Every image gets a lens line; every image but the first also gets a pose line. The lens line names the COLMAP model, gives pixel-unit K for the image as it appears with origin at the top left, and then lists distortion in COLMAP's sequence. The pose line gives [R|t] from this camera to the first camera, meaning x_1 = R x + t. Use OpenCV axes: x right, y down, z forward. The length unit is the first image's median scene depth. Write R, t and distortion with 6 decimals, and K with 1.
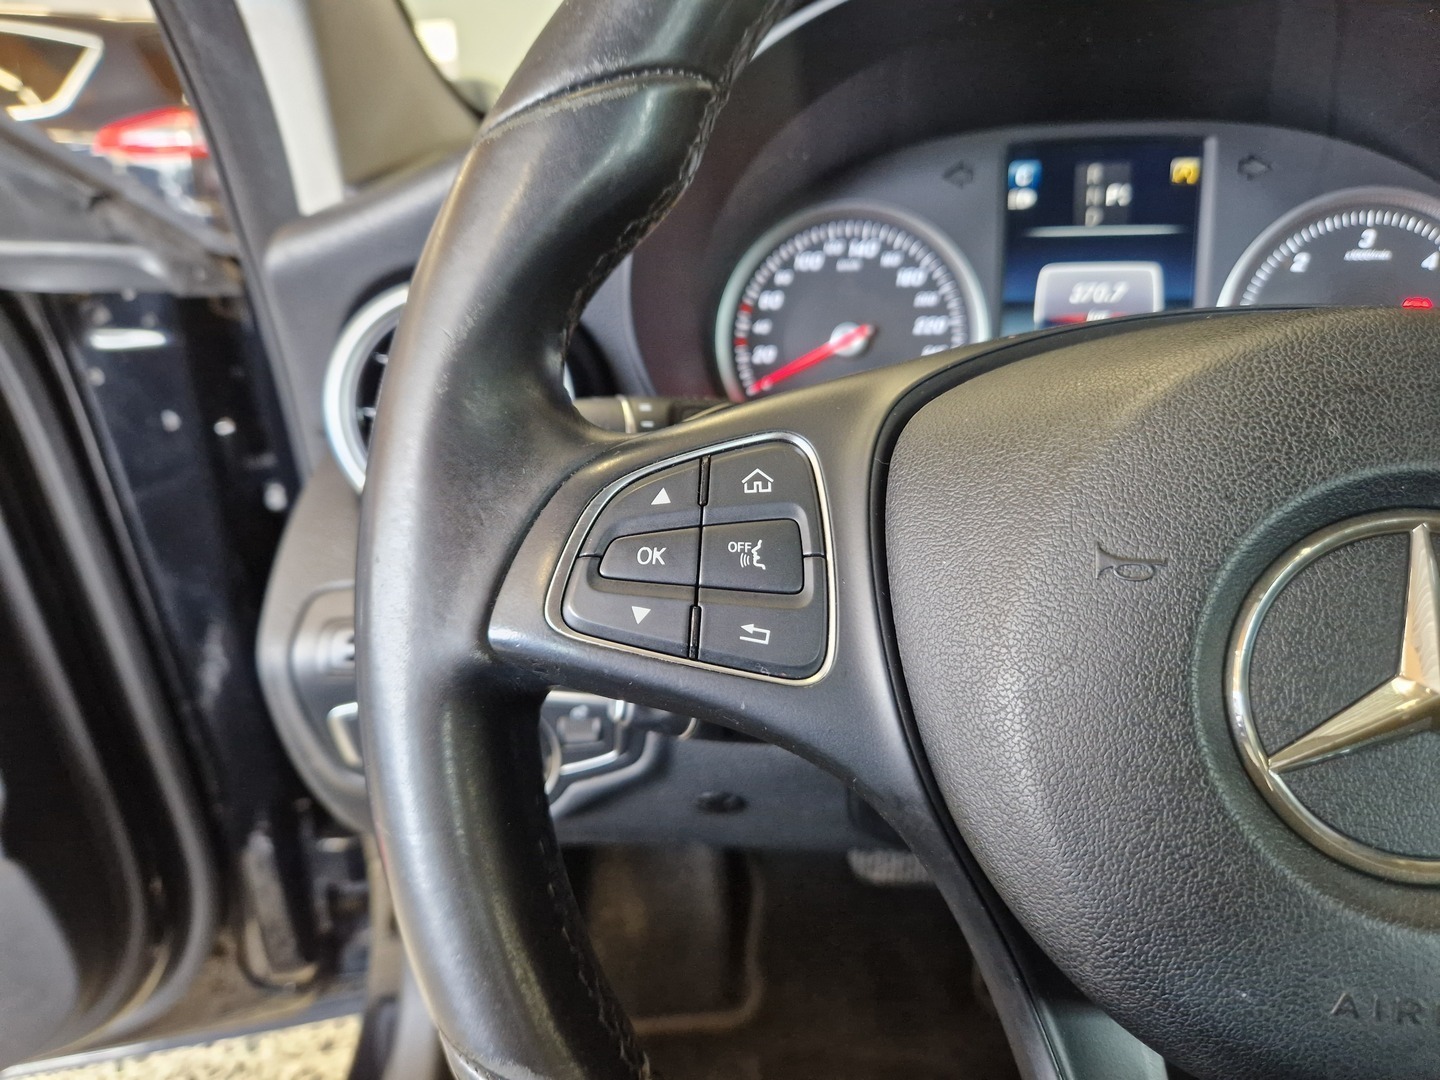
lens RADIAL K [[977.8, 0, 724.0], [0, 977.8, 542.2], [0, 0, 1]] dist [0.000880, -0.034533]
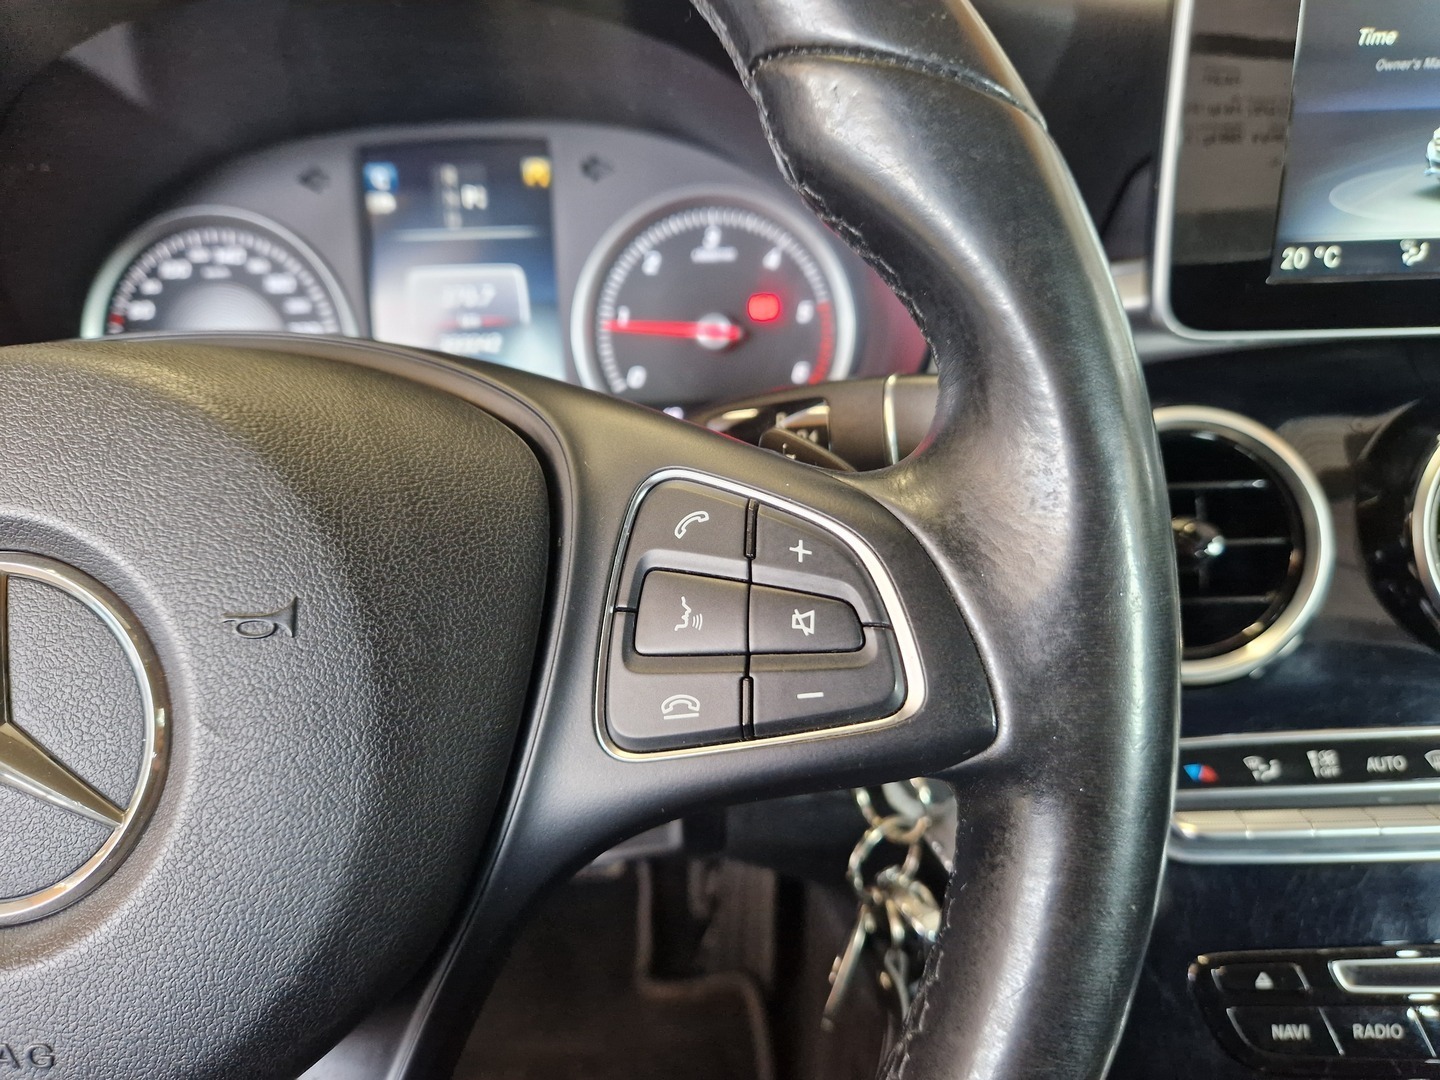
lens RADIAL K [[977.8, 0, 724.0], [0, 977.8, 542.2], [0, 0, 1]] dist [0.000880, -0.034533]
pose [[0.989090, -0.050794, 0.138282, 0.503251], [0.048445, 0.998619, 0.020305, -0.011952], [-0.139122, -0.013384, 0.990185, -0.031694]]
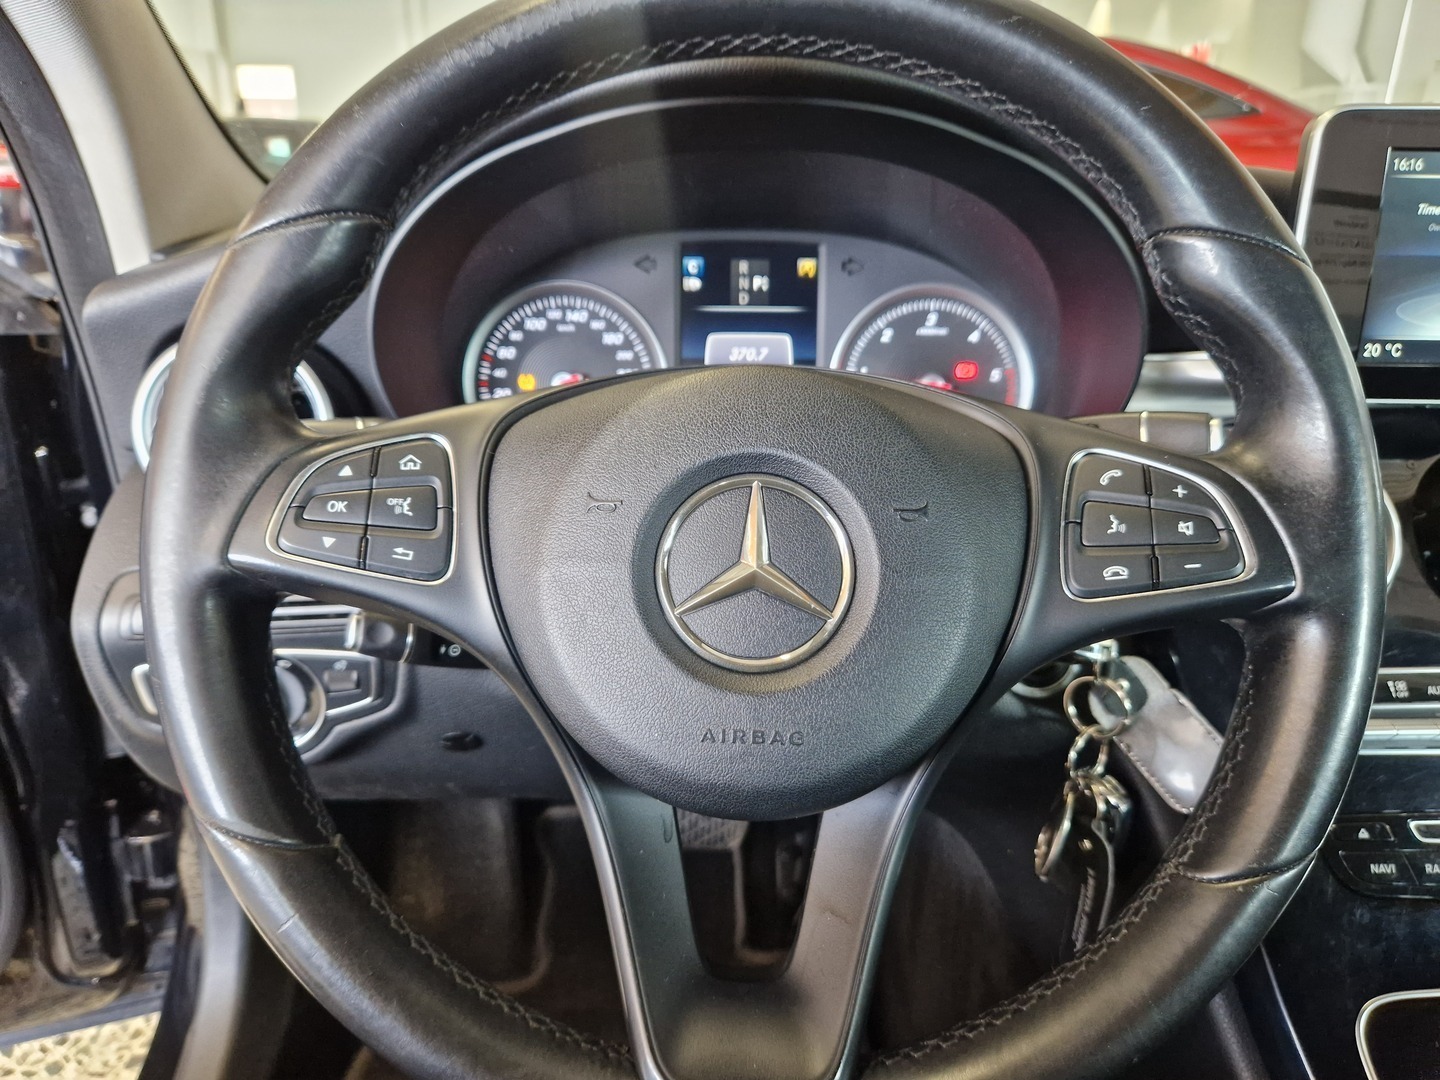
lens RADIAL K [[943.8, 0, 720.0], [0, 943.8, 540.0], [0, 0, 1]] dist [0.005315, -0.029254]
pose [[0.987111, -0.003751, 0.159993, 0.134560], [0.011429, 0.998825, -0.047099, 0.067188], [-0.159629, 0.048320, 0.985994, -0.285308]]
